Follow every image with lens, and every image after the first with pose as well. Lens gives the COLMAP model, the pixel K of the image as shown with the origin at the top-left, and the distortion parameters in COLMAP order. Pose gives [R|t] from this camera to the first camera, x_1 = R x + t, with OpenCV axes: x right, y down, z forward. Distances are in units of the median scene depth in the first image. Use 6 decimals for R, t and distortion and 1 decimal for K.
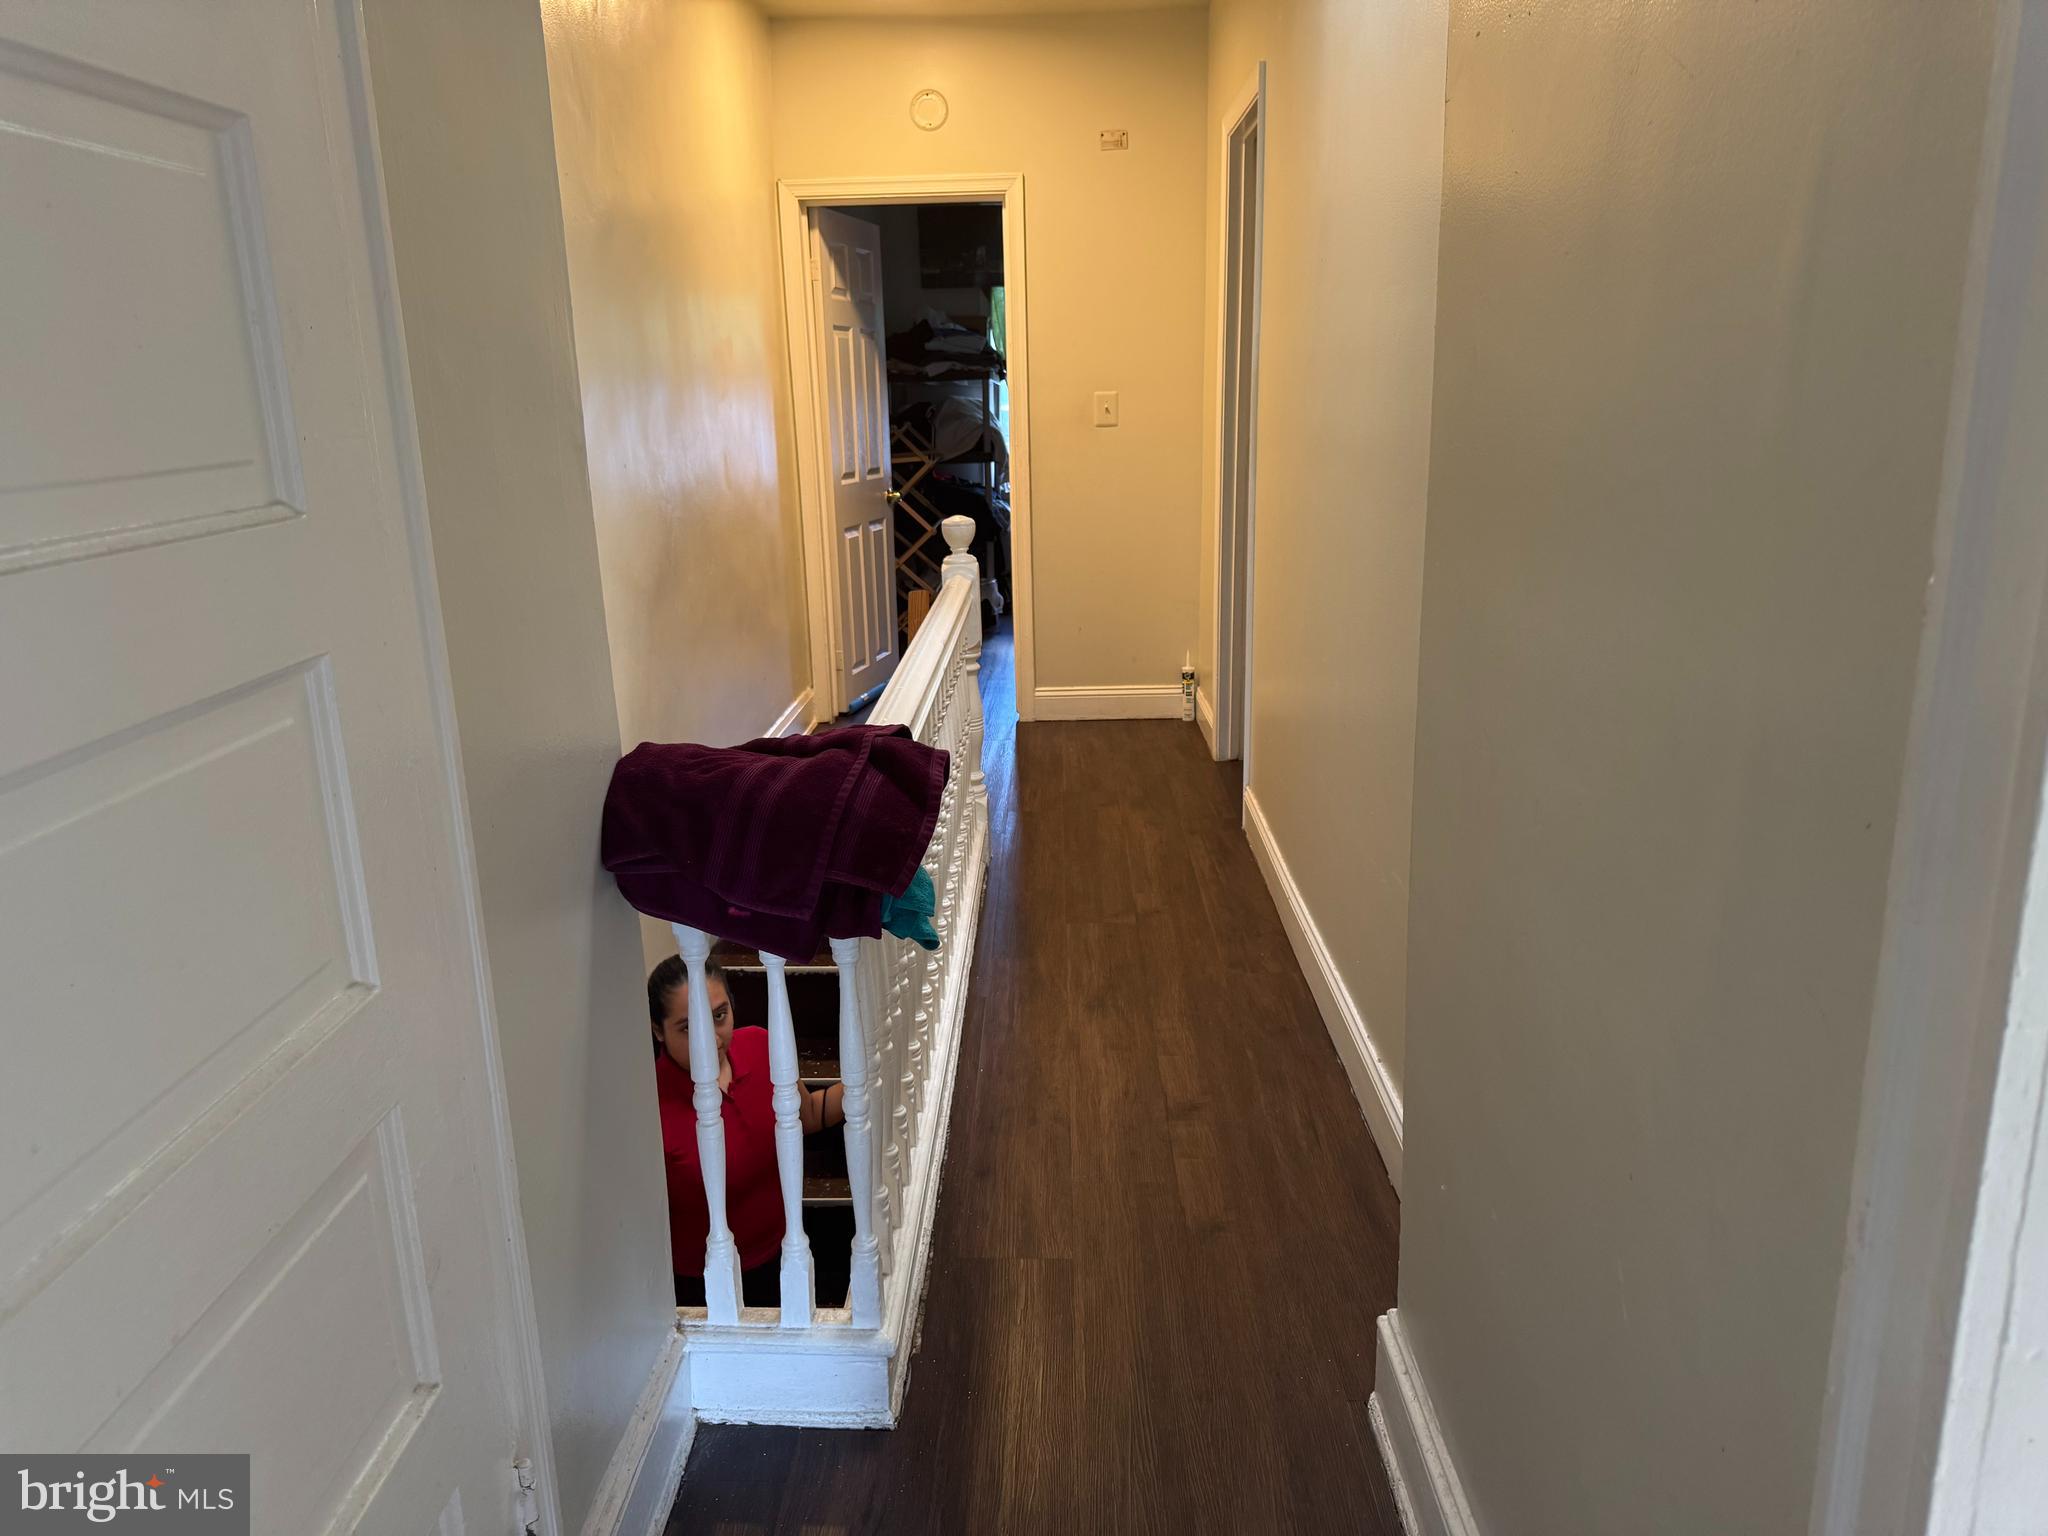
lens RADIAL K [[1443.4, 0, 1024.0], [0, 1443.4, 768.0], [0, 0, 1]] dist [0.109359, -0.155649]
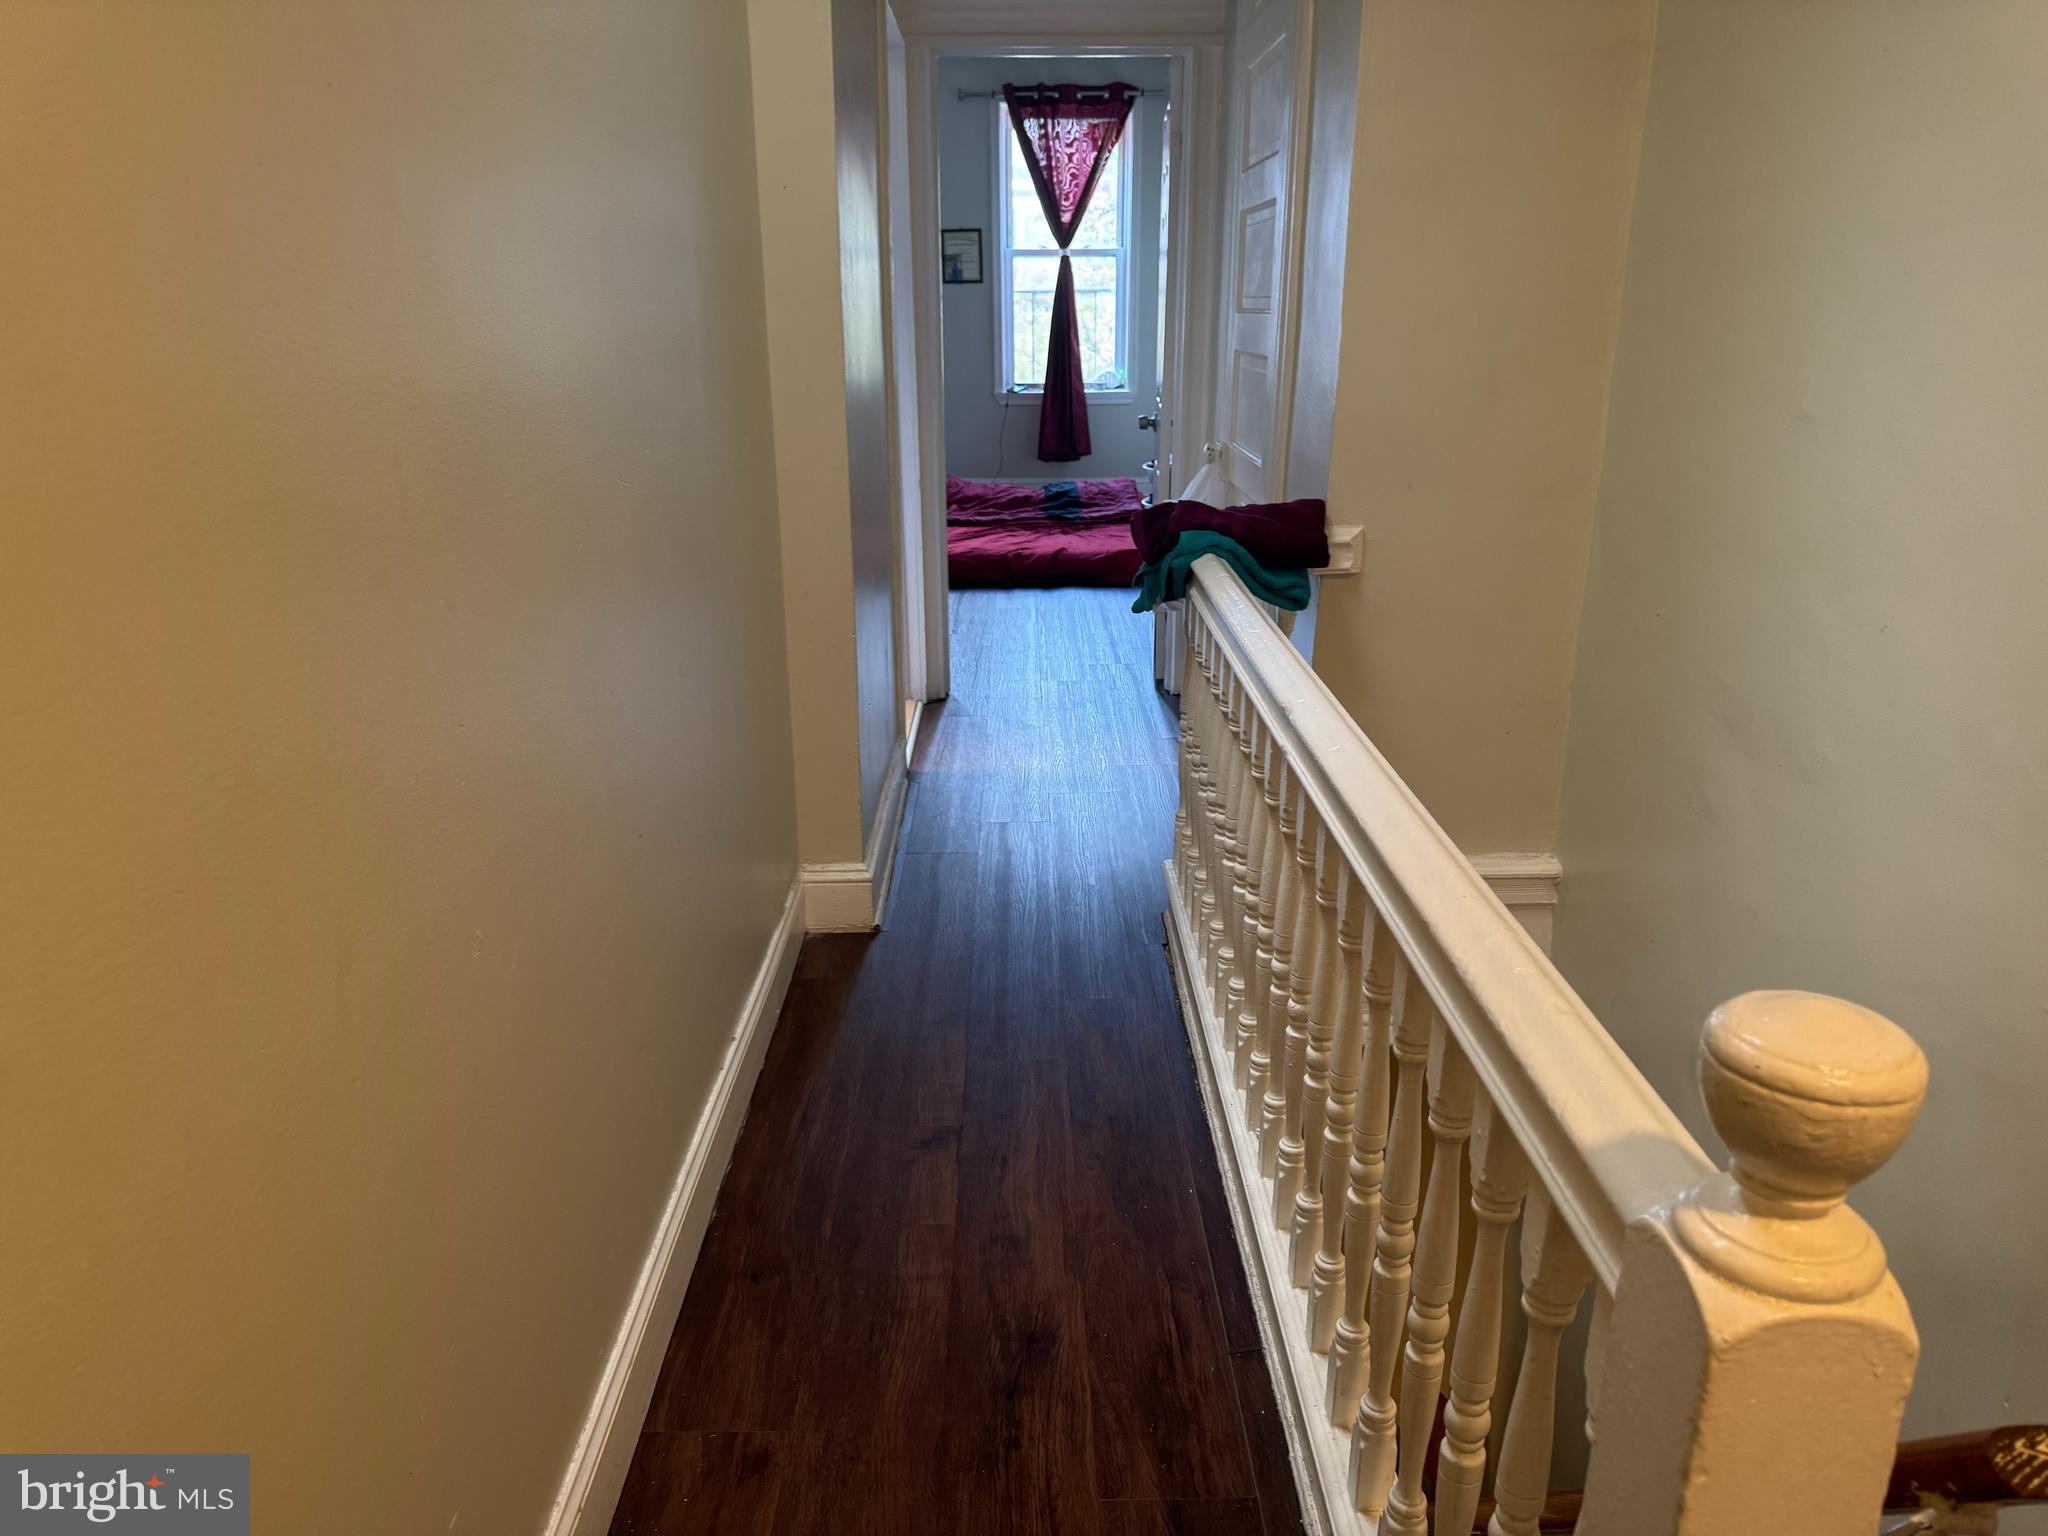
lens RADIAL K [[1443.4, 0, 1024.0], [0, 1443.4, 768.0], [0, 0, 1]] dist [0.109359, -0.155649]
pose [[-0.999254, 0.033605, -0.019035, 0.055972], [0.018203, 0.844466, 0.535300, -0.333806], [0.034063, 0.534554, -0.844448, 1.304836]]
